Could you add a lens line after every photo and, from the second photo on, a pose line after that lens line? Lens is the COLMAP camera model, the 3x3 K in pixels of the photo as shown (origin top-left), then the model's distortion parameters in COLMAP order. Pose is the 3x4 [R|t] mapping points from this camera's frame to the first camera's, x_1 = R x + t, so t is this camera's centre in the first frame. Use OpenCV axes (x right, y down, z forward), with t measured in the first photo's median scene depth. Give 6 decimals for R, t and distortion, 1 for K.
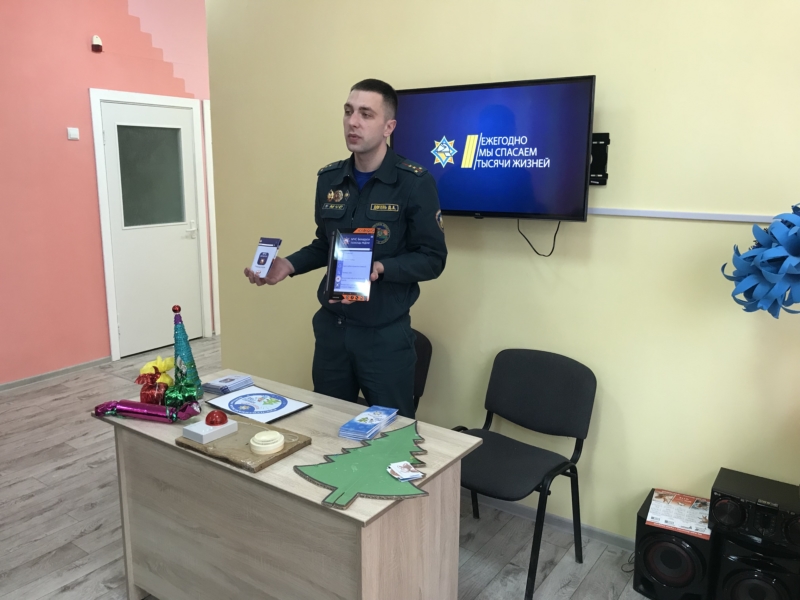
lens RADIAL K [[656.5, 0, 398.8], [0, 656.5, 297.6], [0, 0, 1]] dist [0.004972, -0.009120]
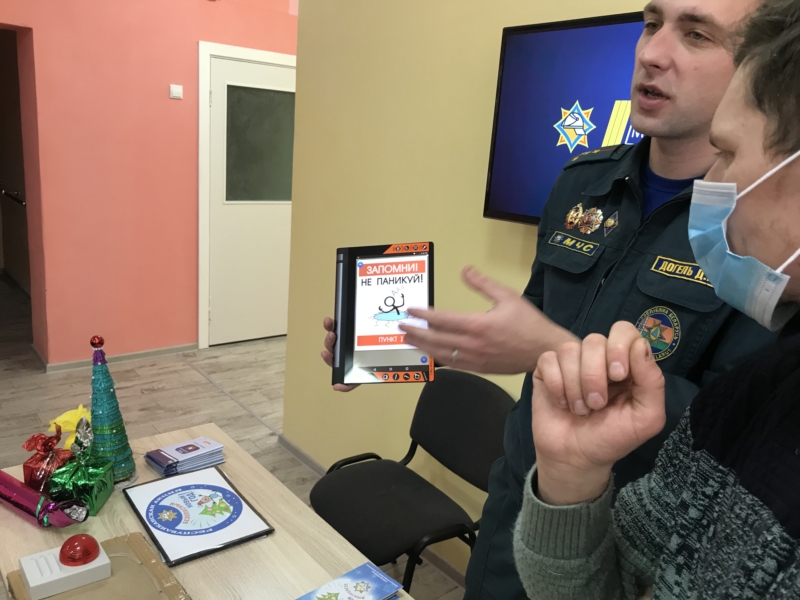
lens RADIAL K [[656.5, 0, 404.5], [0, 656.5, 297.4], [0, 0, 1]] dist [0.004972, -0.009120]
pose [[0.962909, 0.120215, -0.241565, 0.089101], [-0.115642, 0.992740, 0.033074, -0.071444], [0.243787, -0.003912, 0.969821, 0.394086]]
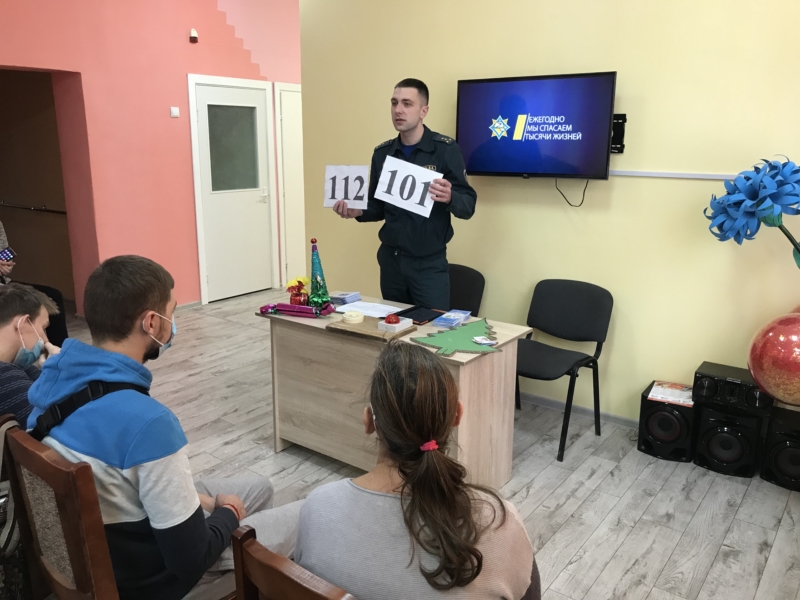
lens RADIAL K [[656.5, 0, 395.1], [0, 656.5, 298.0], [0, 0, 1]] dist [0.004972, -0.009120]
pose [[0.999541, 0.007665, -0.029318, -0.105985], [-0.006589, 0.999307, 0.036622, 0.077015], [0.029578, -0.036412, 0.998899, -0.356342]]
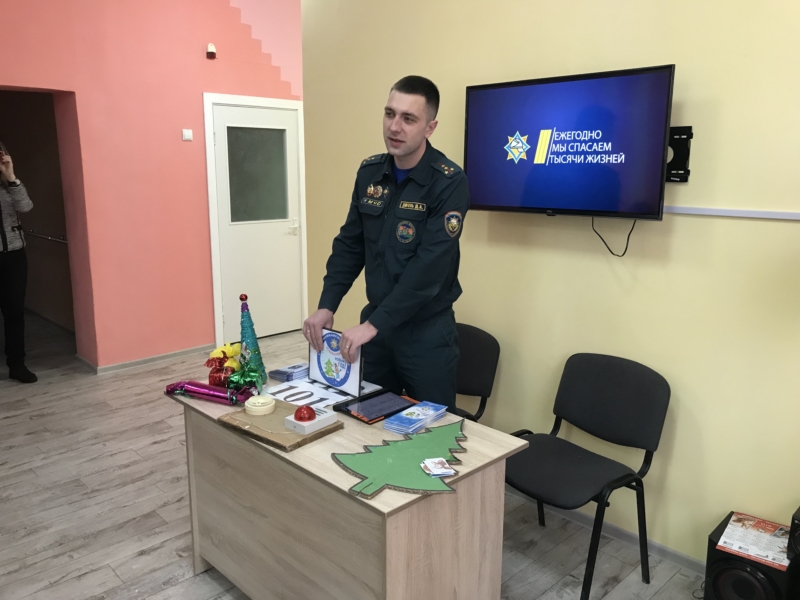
lens RADIAL K [[656.5, 0, 395.6], [0, 656.5, 296.7], [0, 0, 1]] dist [0.004972, -0.009120]
pose [[0.982849, 0.033917, -0.181268, 0.080897], [-0.034314, 0.999411, 0.000946, 0.005474], [0.181194, 0.005290, 0.983433, 0.007077]]
